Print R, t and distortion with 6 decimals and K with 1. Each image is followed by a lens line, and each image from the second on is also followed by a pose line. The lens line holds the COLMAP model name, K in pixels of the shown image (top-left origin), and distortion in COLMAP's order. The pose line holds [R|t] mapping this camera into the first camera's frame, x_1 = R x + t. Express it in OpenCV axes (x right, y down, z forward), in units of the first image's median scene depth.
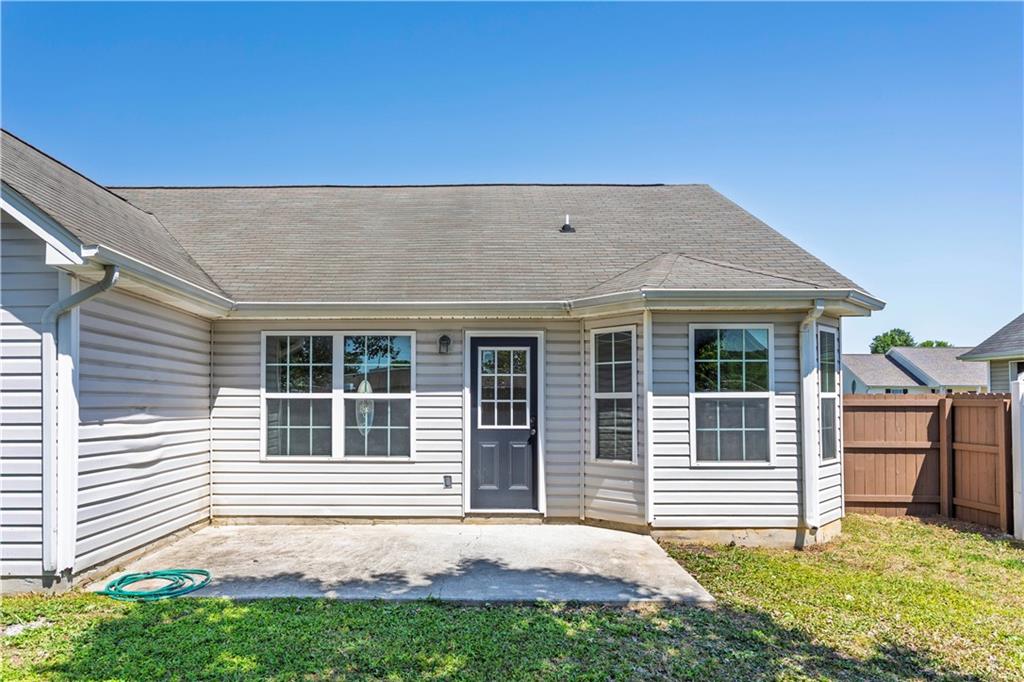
lens RADIAL K [[635.6, 0, 491.4], [0, 635.6, 382.3], [0, 0, 1]] dist [-0.001348, 0.001798]
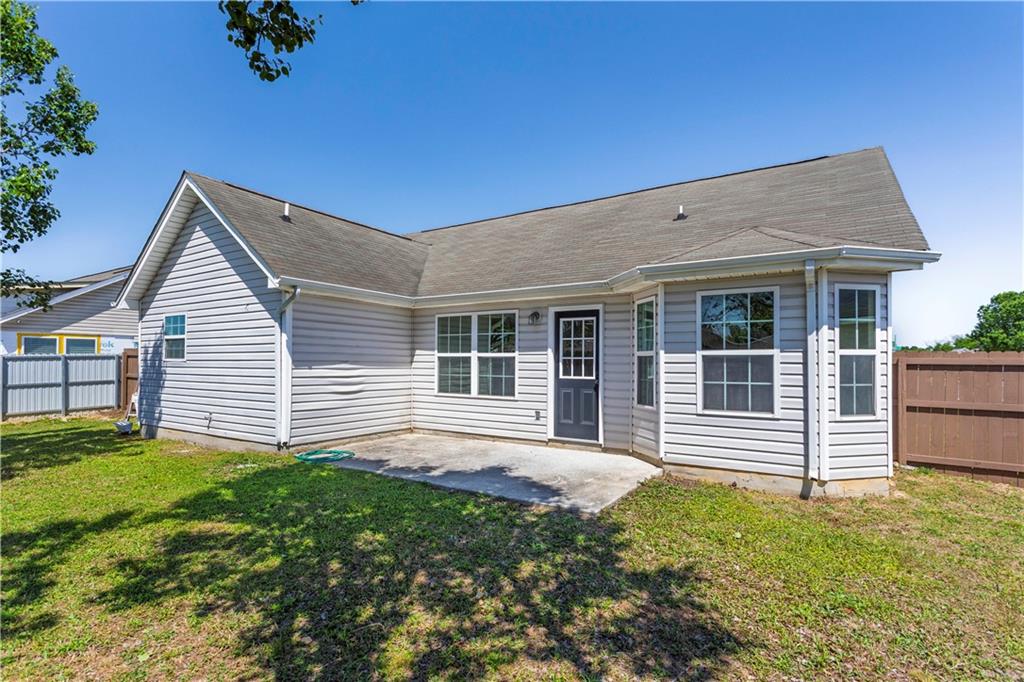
lens RADIAL K [[486.0, 0, 513.4], [0, 486.0, 349.5], [0, 0, 1]] dist [0.003723, 0.001426]
pose [[0.854476, -0.009188, -0.519410, 0.482677], [0.011367, 0.999935, 0.001011, 0.009590], [0.519367, -0.006767, 0.854525, 0.059454]]
